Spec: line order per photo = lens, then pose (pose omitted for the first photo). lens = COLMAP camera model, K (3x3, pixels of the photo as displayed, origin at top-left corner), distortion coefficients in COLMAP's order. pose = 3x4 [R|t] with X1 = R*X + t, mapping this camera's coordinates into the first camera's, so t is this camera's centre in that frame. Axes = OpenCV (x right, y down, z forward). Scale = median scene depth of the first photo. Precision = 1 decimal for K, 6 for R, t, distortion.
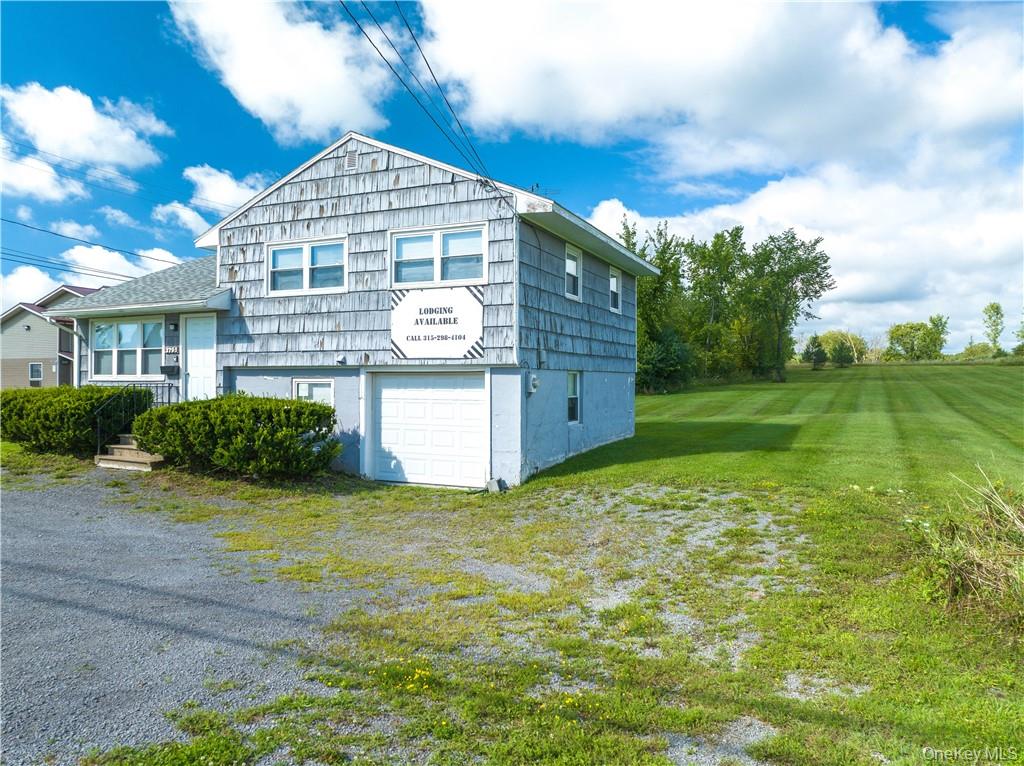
lens RADIAL K [[718.8, 0, 512.0], [0, 718.8, 383.0], [0, 0, 1]] dist [-0.022059, -0.001965]
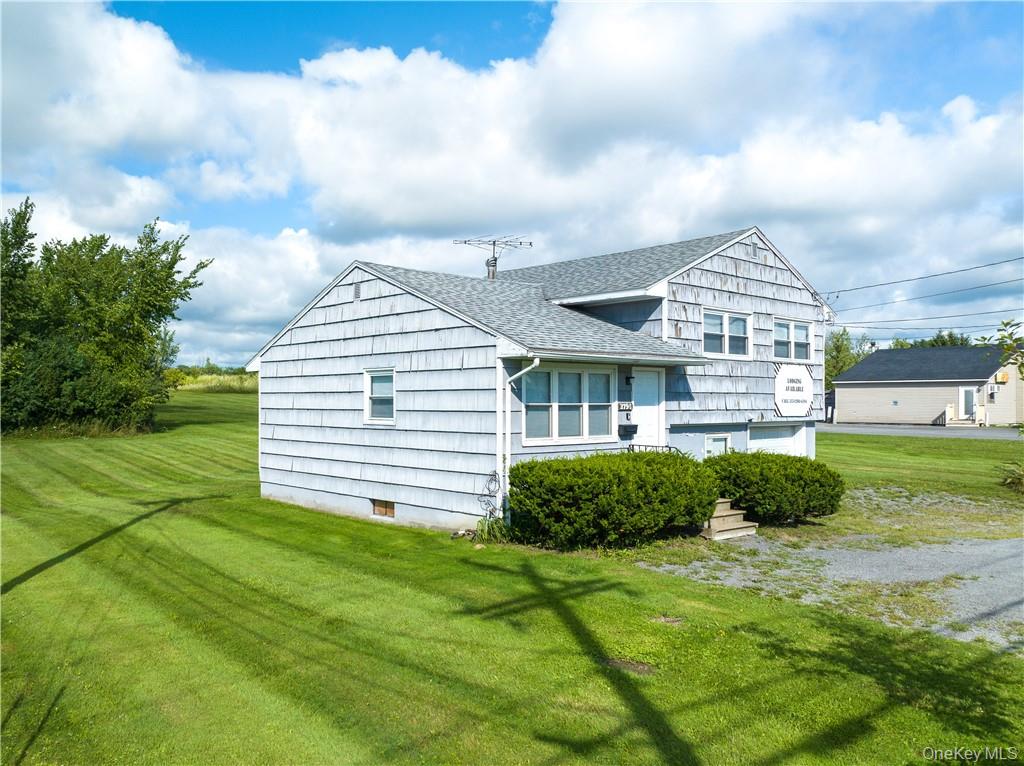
lens RADIAL K [[833.4, 0, 462.1], [0, 833.4, 402.4], [0, 0, 1]] dist [-0.007005, -0.001294]
pose [[0.421084, -0.001831, 0.907020, -1.679518], [0.003831, 0.999993, 0.000240, -0.059352], [-0.907014, 0.003374, 0.421088, 0.852851]]
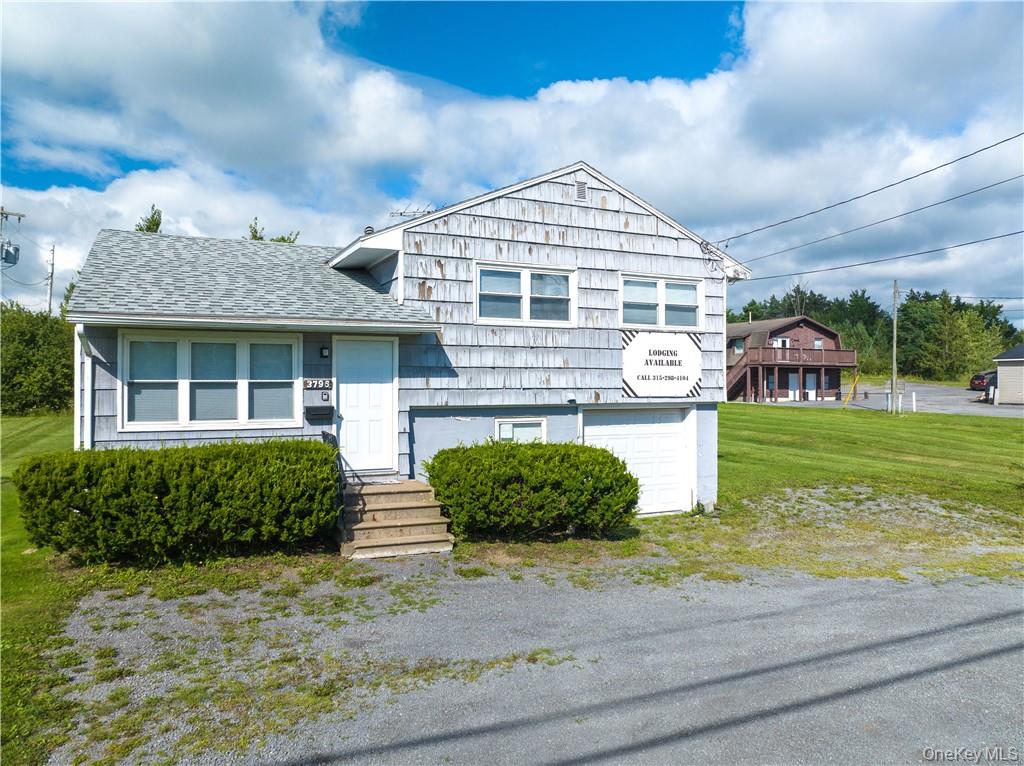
lens RADIAL K [[718.8, 0, 512.0], [0, 718.8, 383.0], [0, 0, 1]] dist [-0.022059, -0.001965]
pose [[0.653336, -0.002311, 0.757064, -1.010822], [0.003986, 0.999992, -0.000388, -0.052329], [-0.757057, 0.003272, 0.653340, 0.436566]]
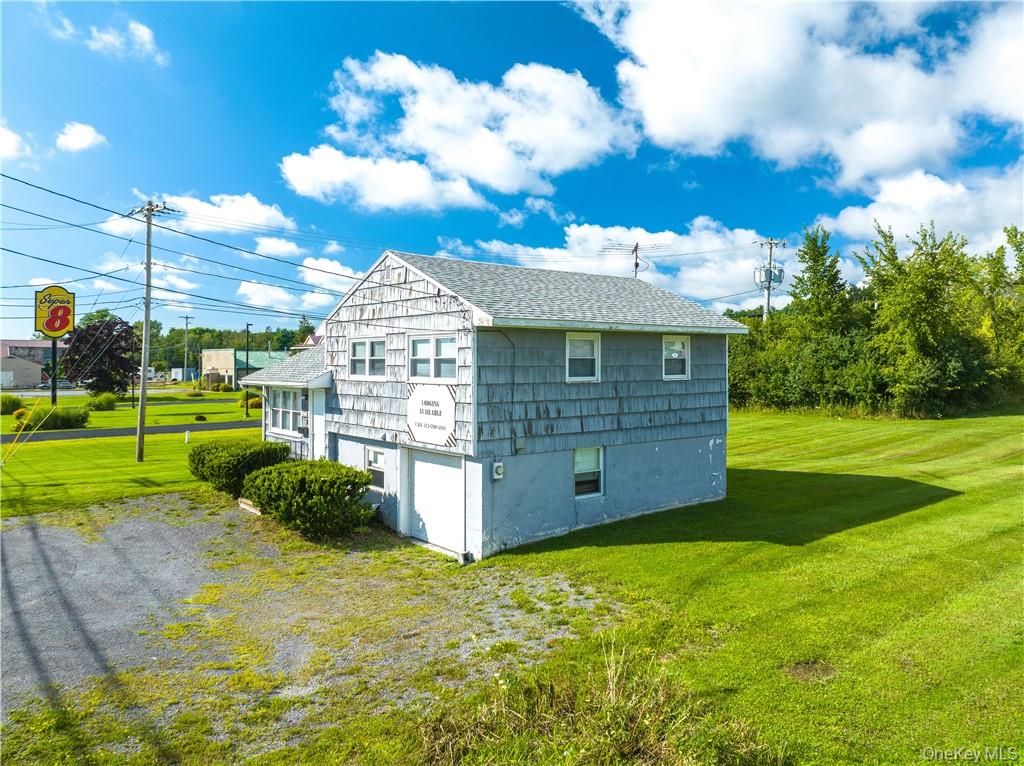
lens RADIAL K [[759.9, 0, 539.7], [0, 759.9, 359.8], [0, 0, 1]] dist [-0.025473, -0.004436]
pose [[0.897919, -0.002371, -0.440154, 0.572175], [-0.000426, 0.999980, -0.006255, -0.154775], [0.440160, 0.005804, 0.897900, -0.045297]]
